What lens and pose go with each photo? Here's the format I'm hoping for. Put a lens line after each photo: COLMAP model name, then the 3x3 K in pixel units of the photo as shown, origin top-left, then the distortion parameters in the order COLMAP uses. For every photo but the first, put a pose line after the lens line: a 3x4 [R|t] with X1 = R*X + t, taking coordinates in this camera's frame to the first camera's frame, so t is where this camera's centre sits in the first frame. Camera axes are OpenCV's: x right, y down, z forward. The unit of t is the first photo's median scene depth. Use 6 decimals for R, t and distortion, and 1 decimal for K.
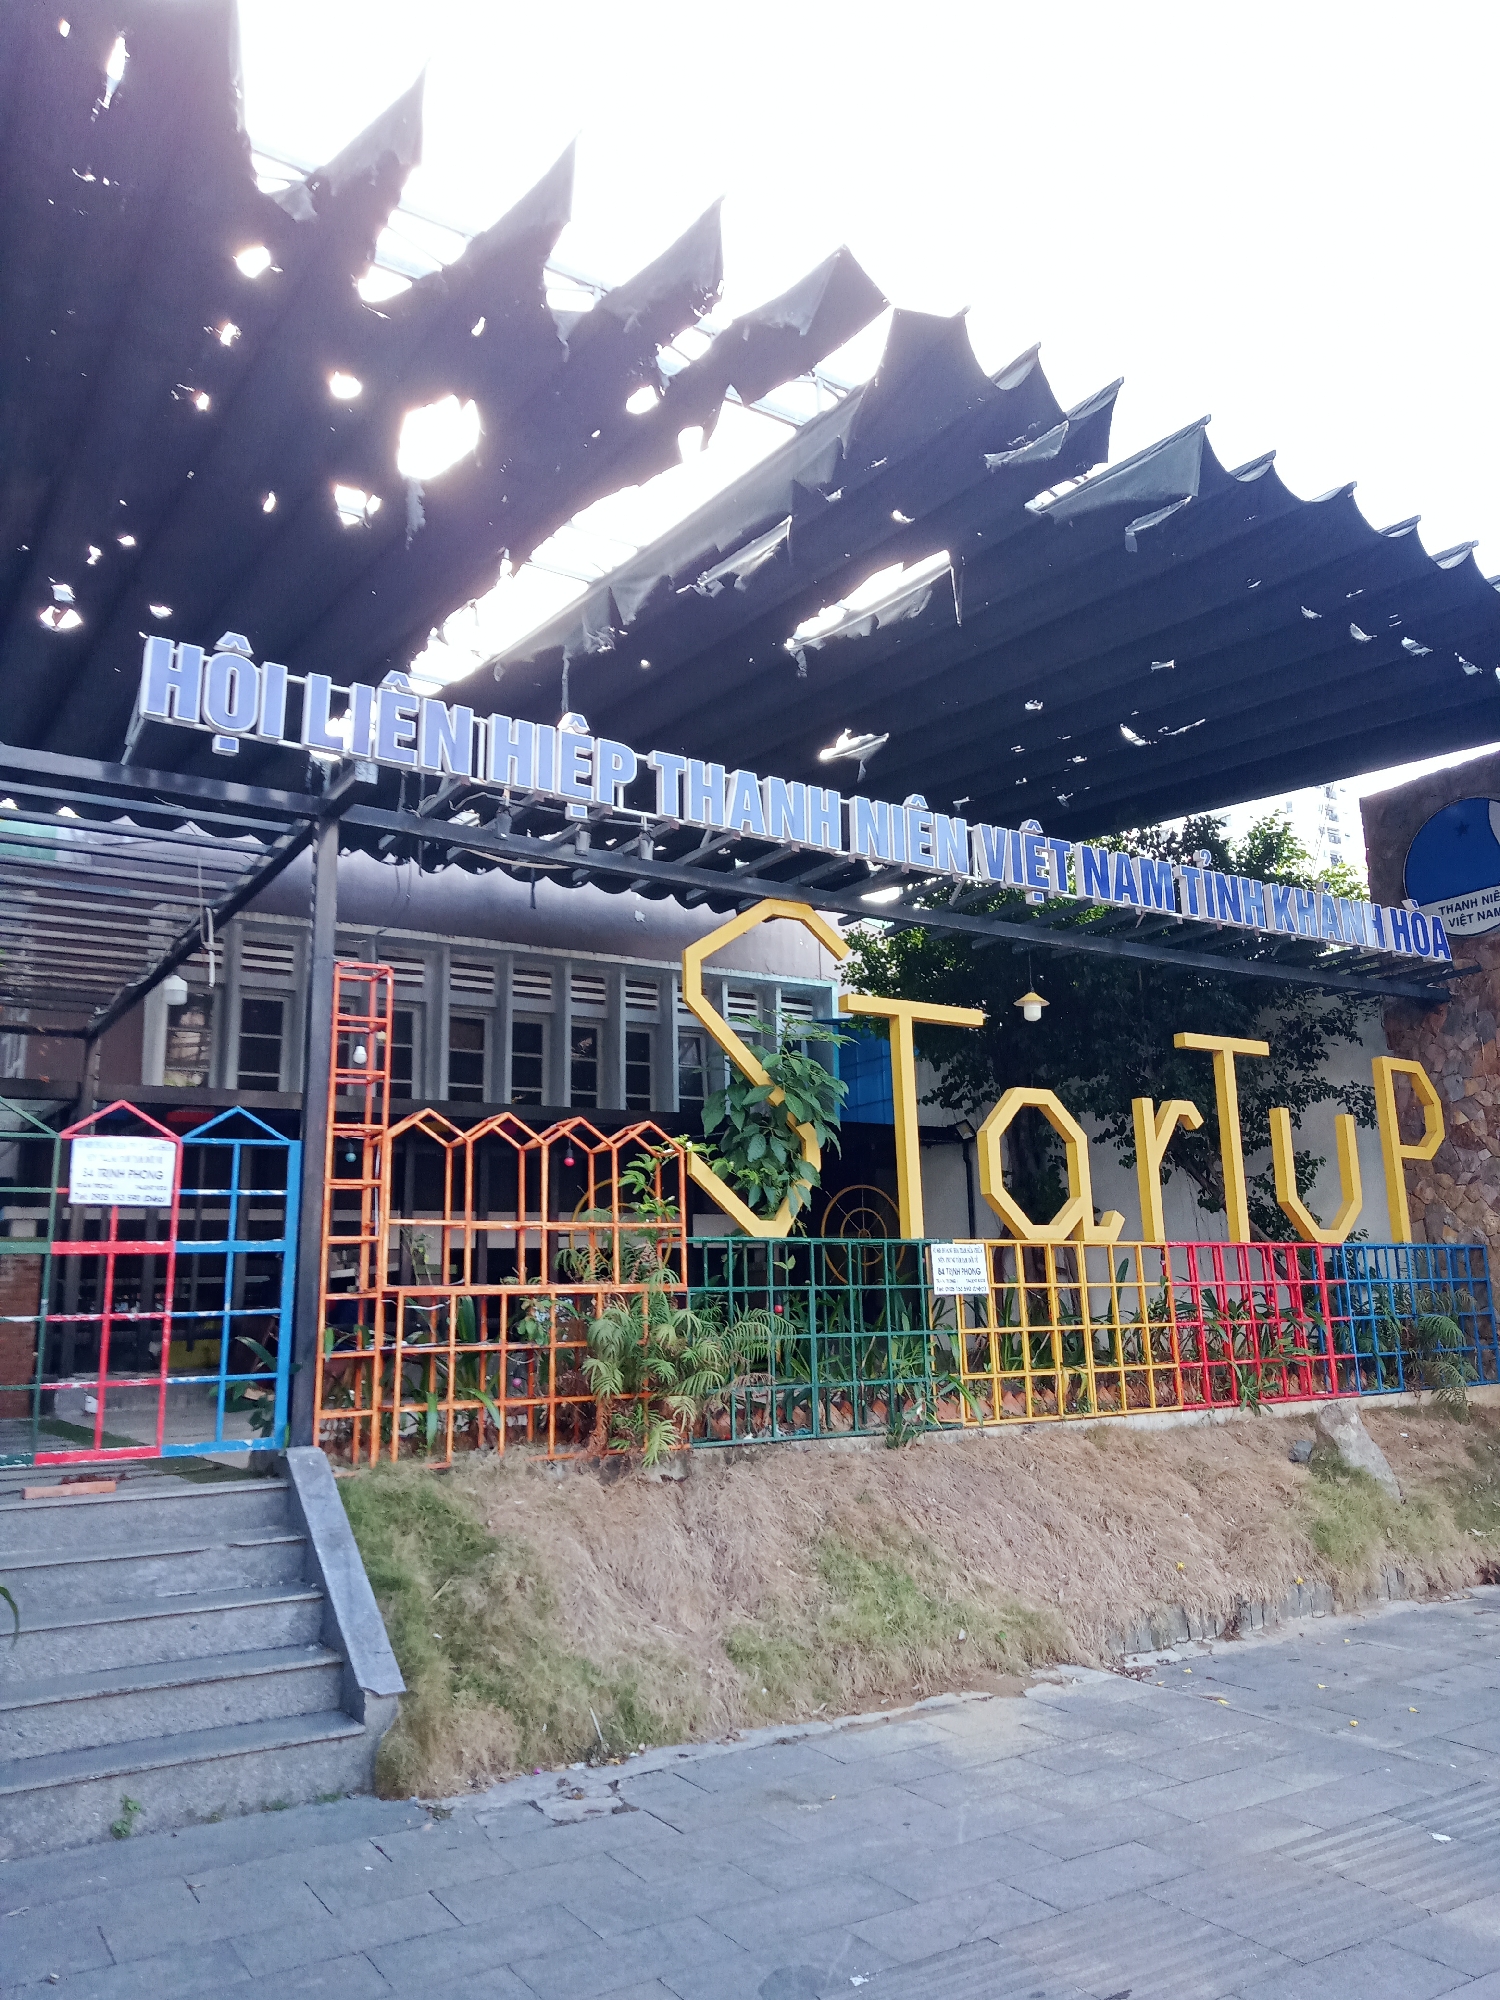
lens RADIAL K [[1561.8, 0, 750.0], [0, 1561.8, 1000.0], [0, 0, 1]] dist [0.077673, -0.203929]
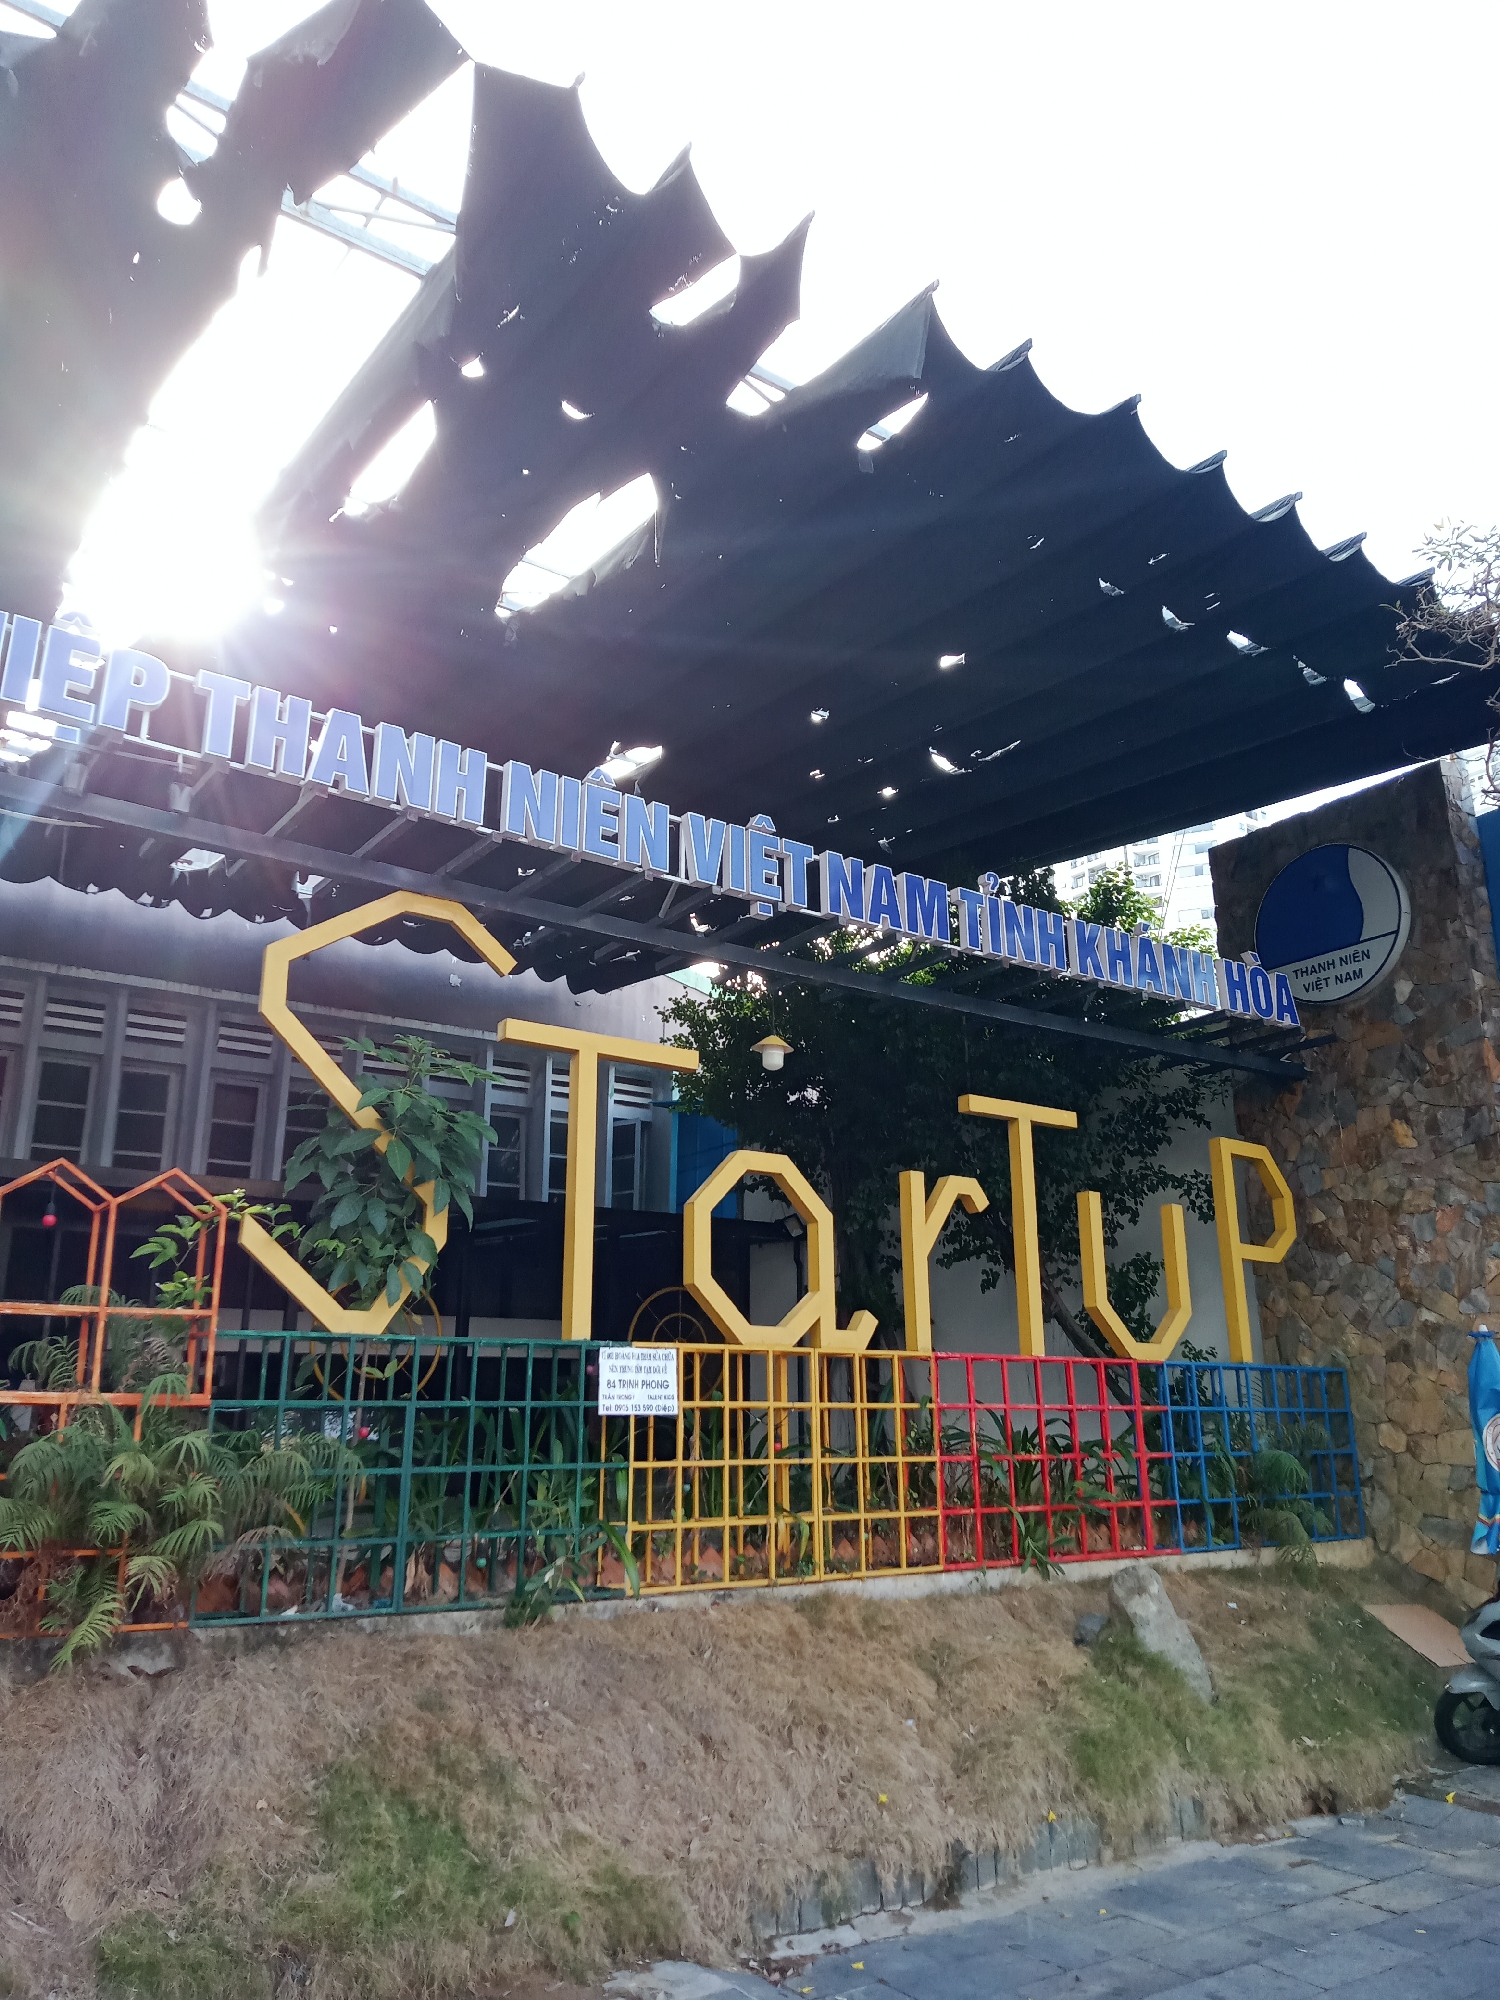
lens RADIAL K [[1586.8, 0, 757.3], [0, 1586.8, 958.3], [0, 0, 1]] dist [0.058377, -0.135693]
pose [[0.998463, 0.032218, 0.045096, 0.140858], [-0.027849, 0.995149, -0.094356, 0.035196], [-0.047917, 0.092956, 0.994517, 0.190143]]
